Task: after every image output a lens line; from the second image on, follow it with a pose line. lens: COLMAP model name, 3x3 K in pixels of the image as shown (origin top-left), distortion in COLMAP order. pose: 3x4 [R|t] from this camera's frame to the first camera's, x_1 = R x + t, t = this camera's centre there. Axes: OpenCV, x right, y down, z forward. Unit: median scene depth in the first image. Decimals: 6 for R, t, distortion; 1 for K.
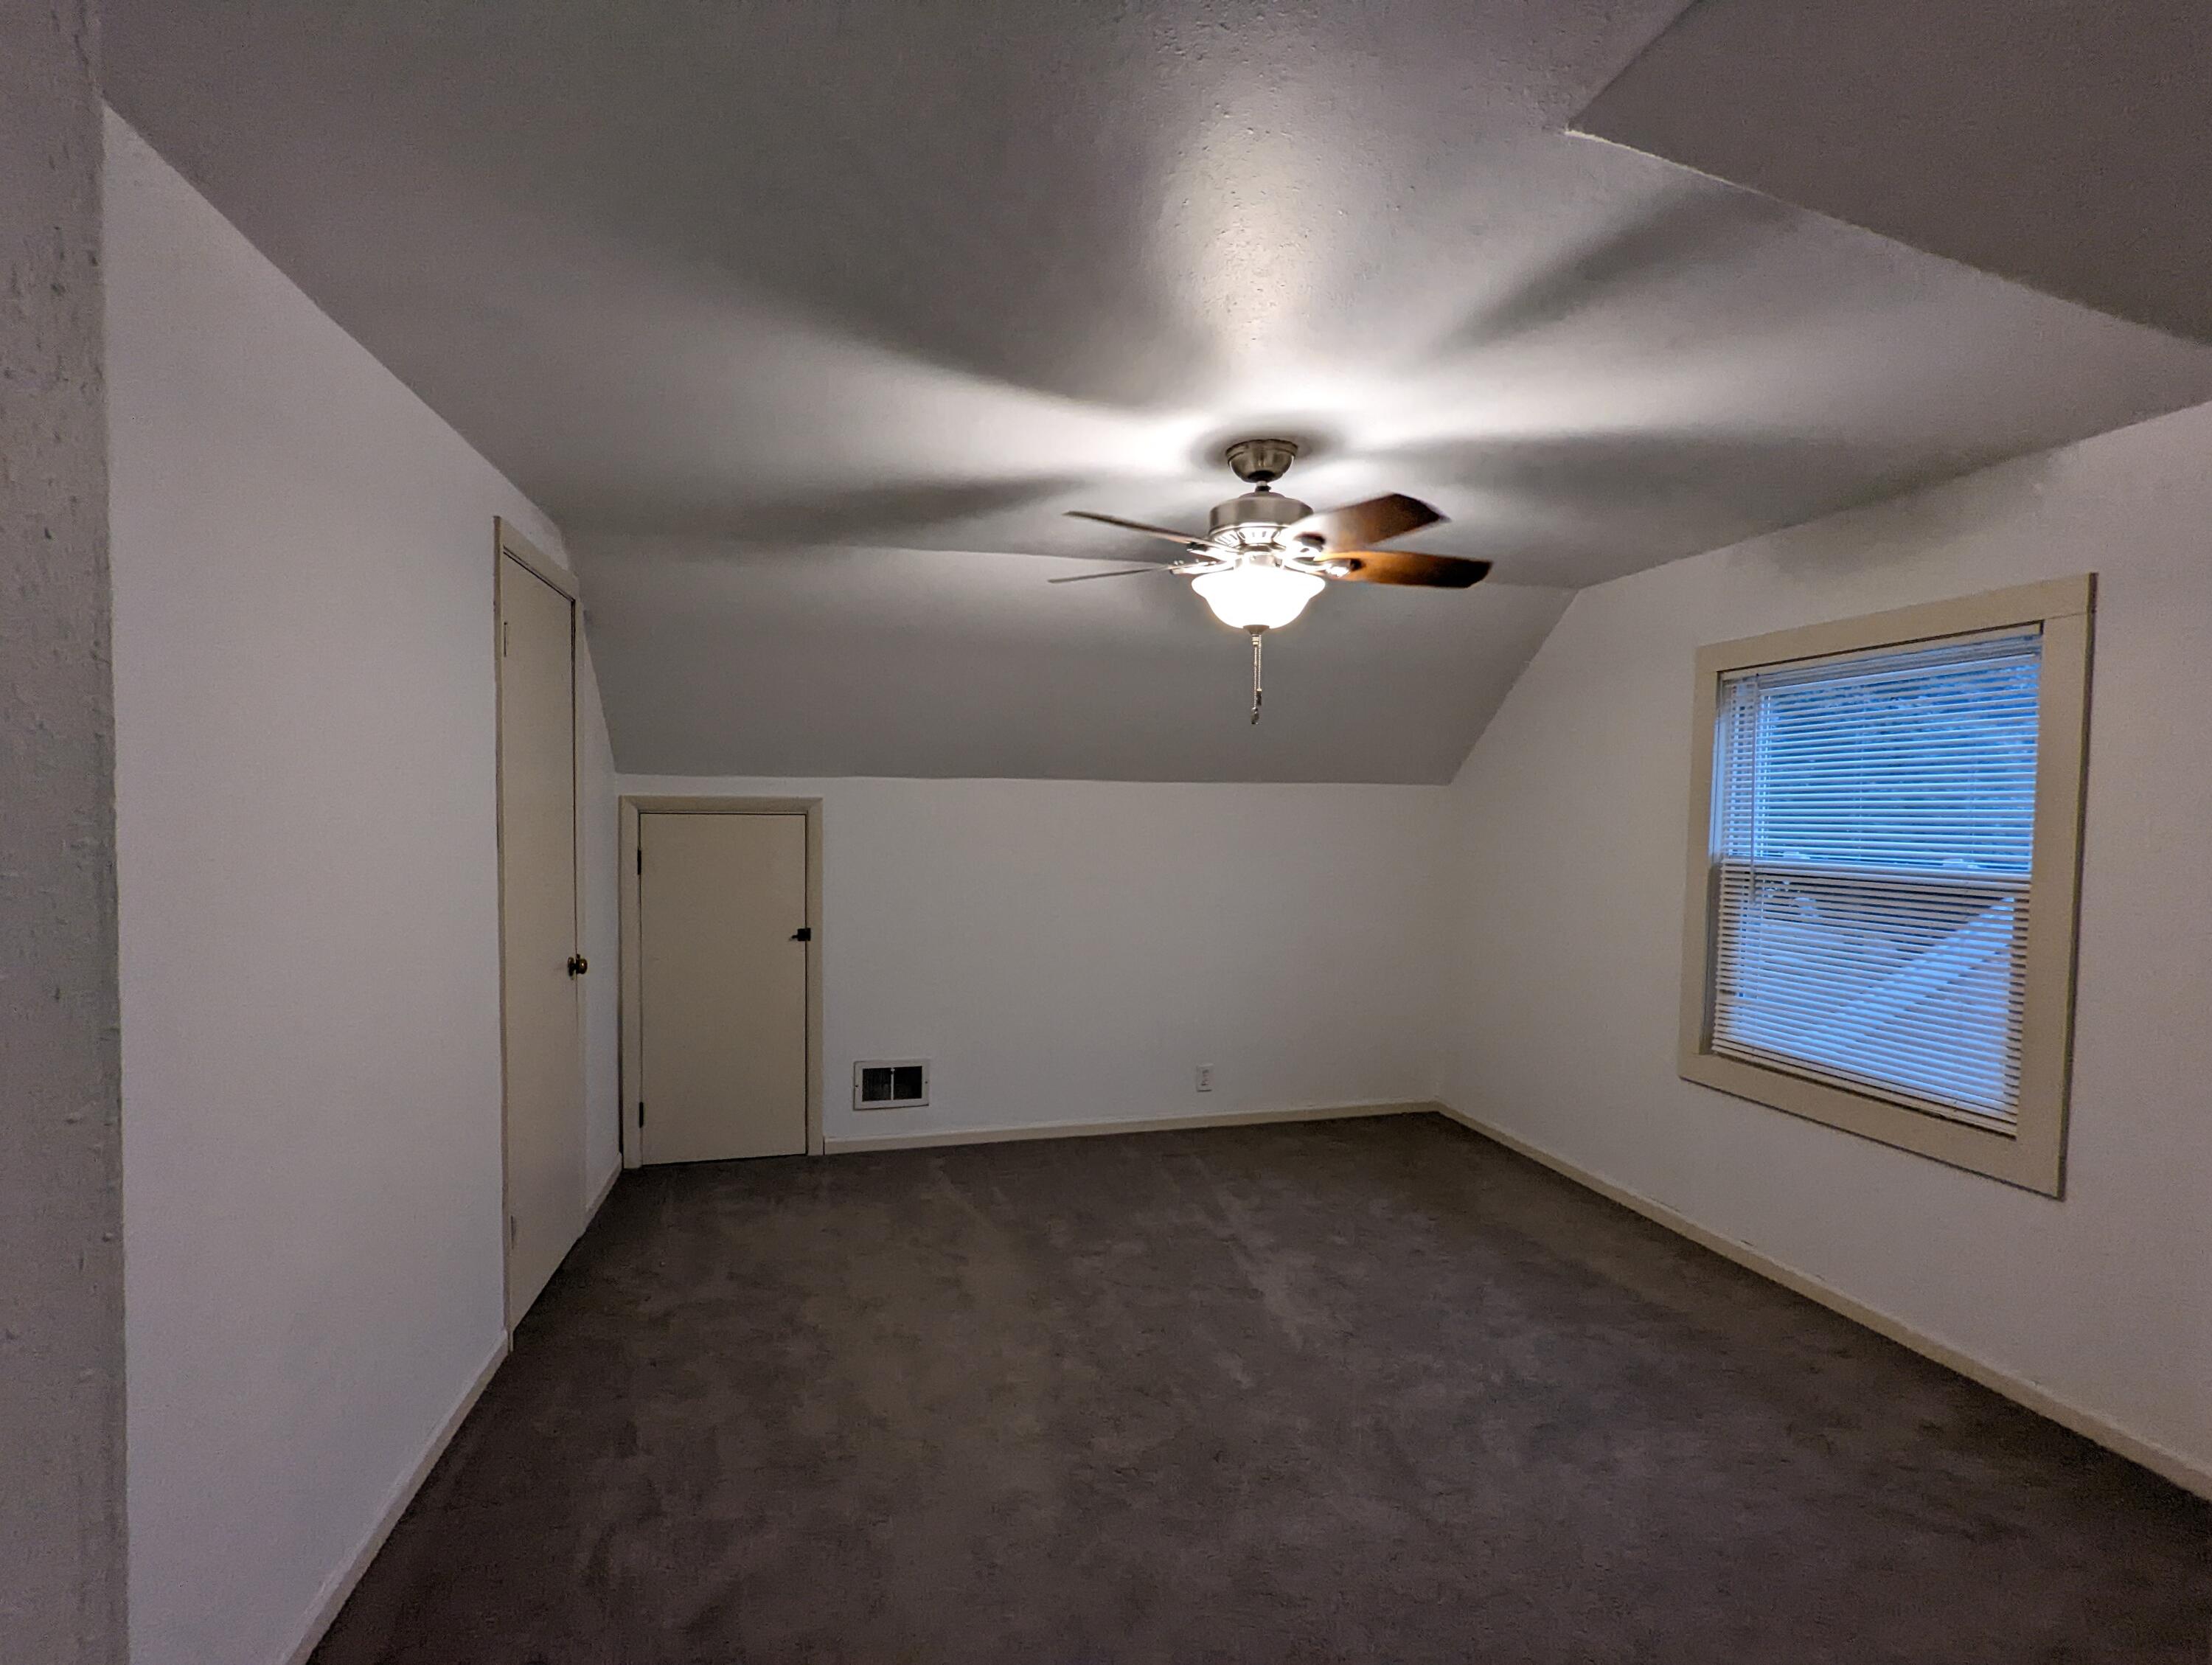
lens RADIAL K [[1058.9, 0, 1101.9], [0, 1058.9, 833.5], [0, 0, 1]] dist [-0.009897, 0.012468]
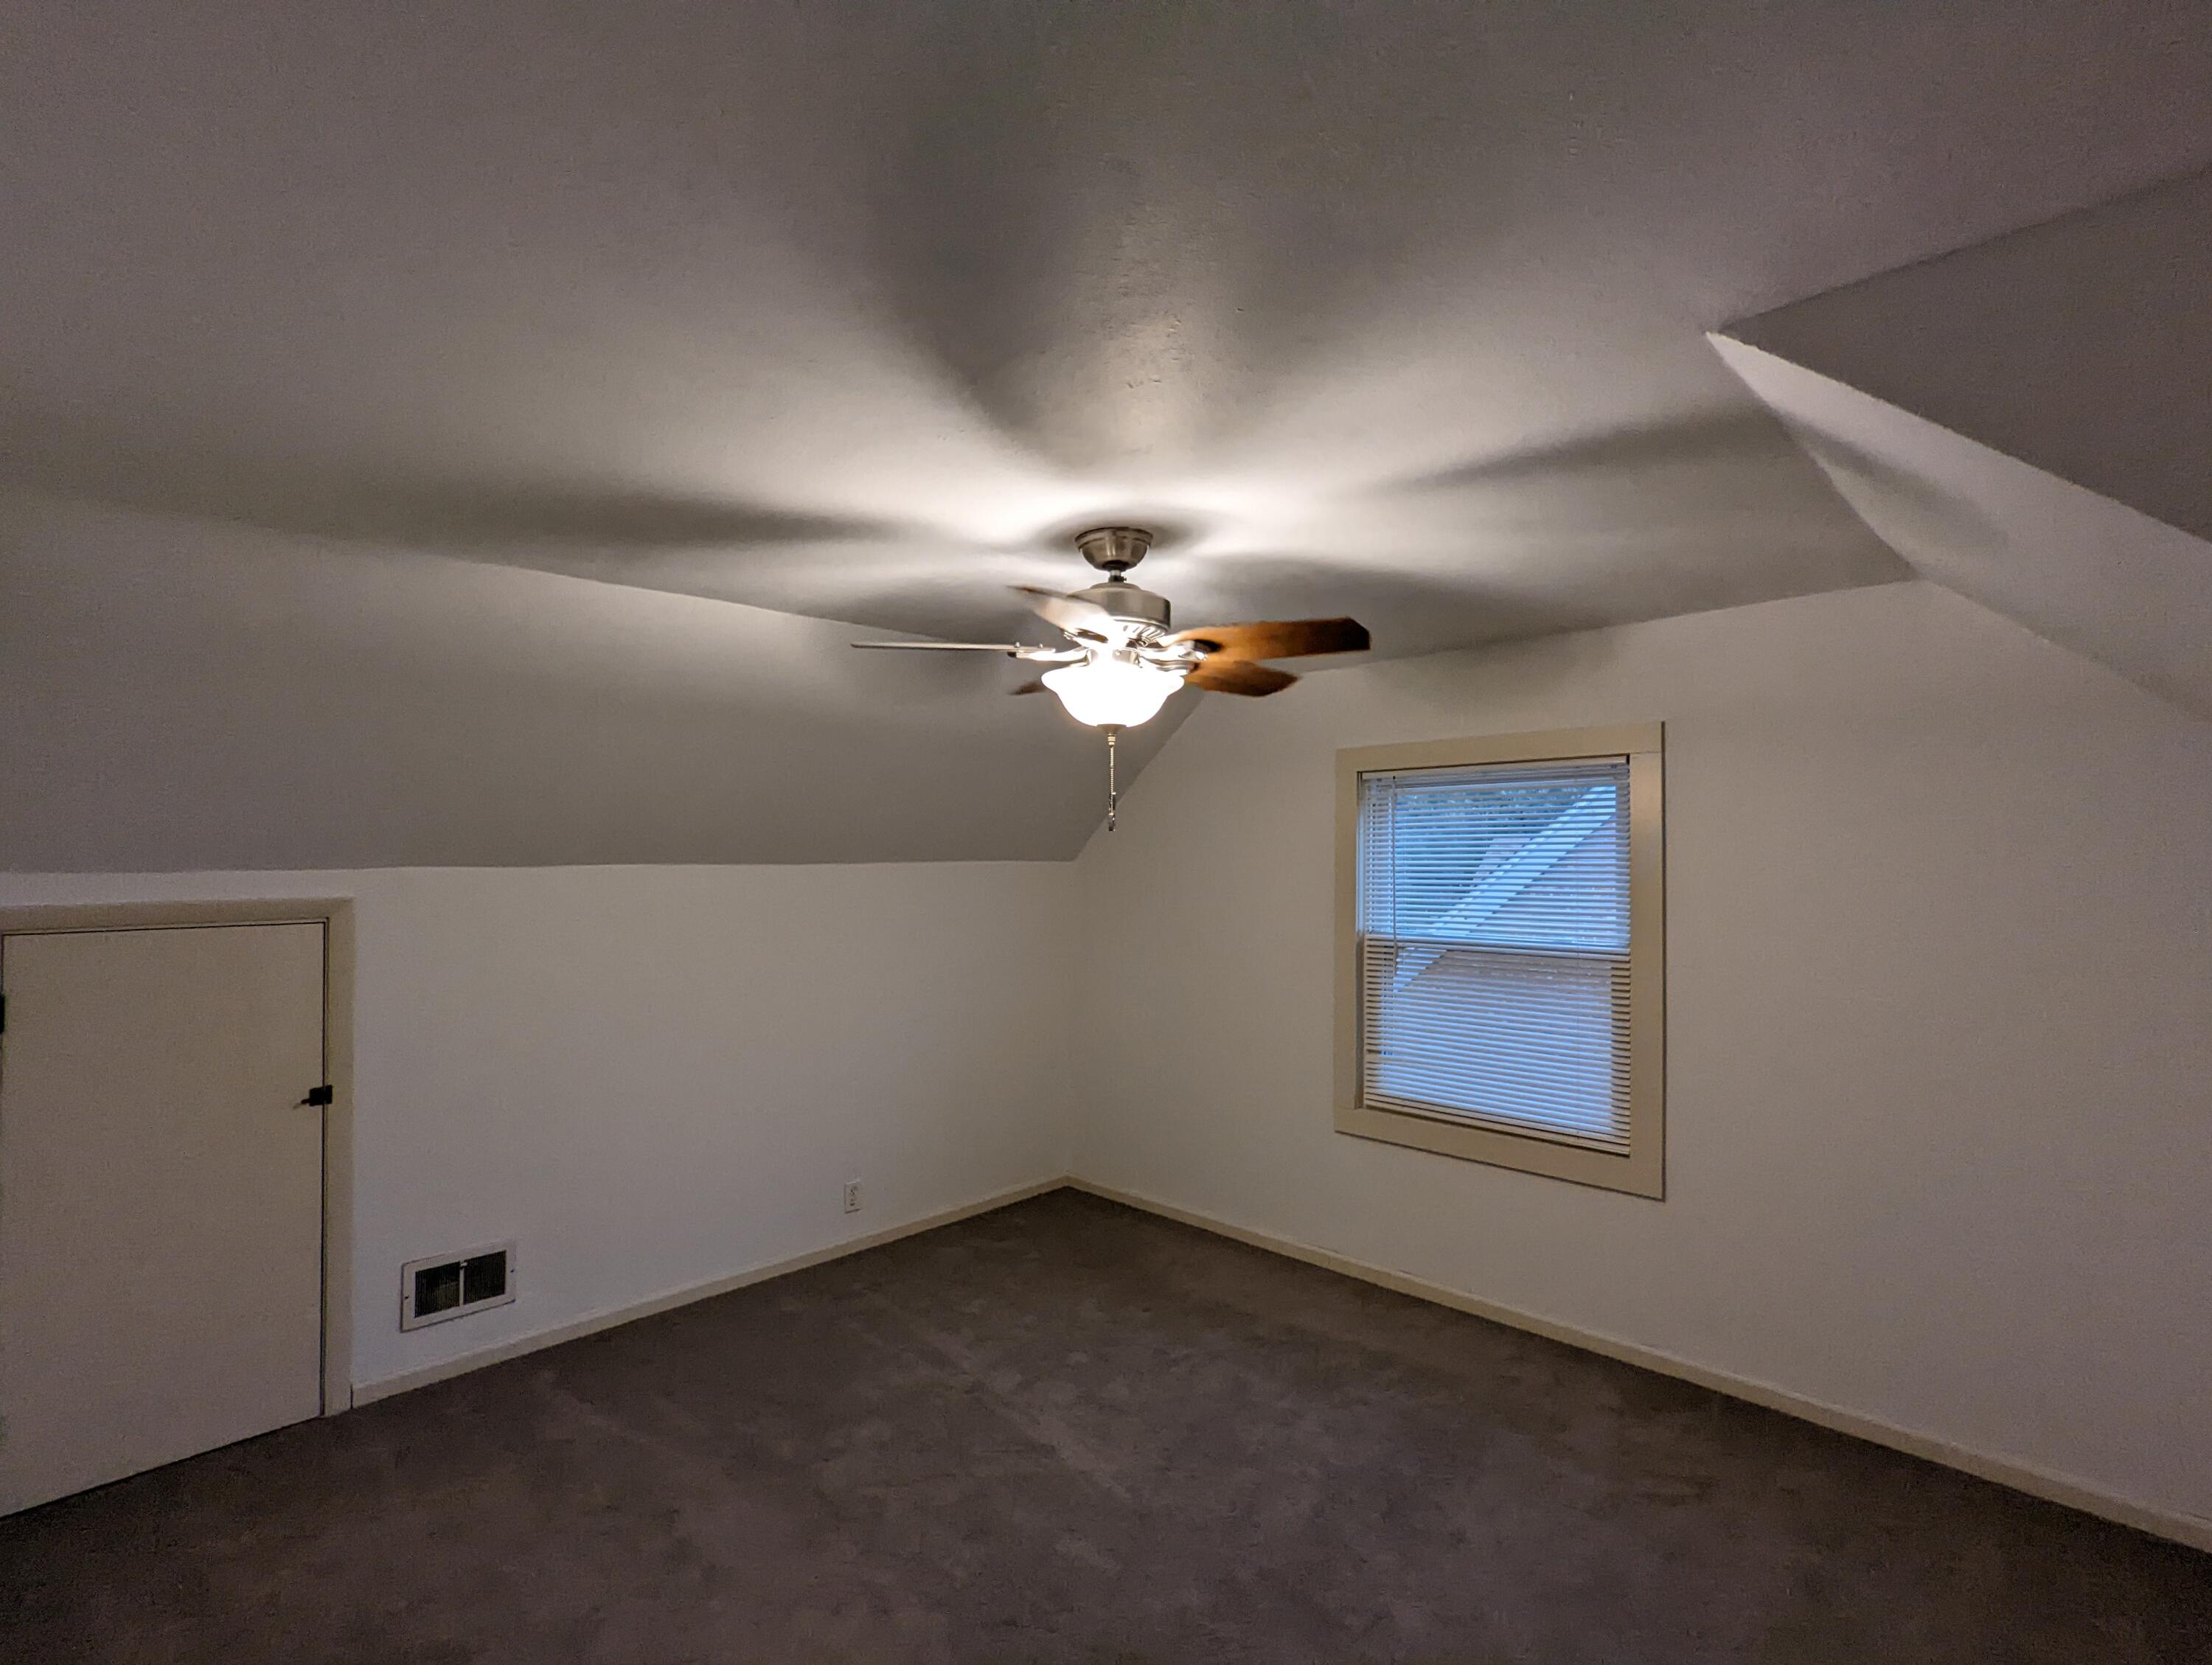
lens RADIAL K [[1058.9, 0, 1101.9], [0, 1058.9, 833.5], [0, 0, 1]] dist [-0.009897, 0.012468]
pose [[0.855989, -0.000384, 0.516993, -0.252934], [0.021264, 0.999180, -0.034465, -0.052818], [-0.516556, 0.040495, 0.855295, 0.164756]]
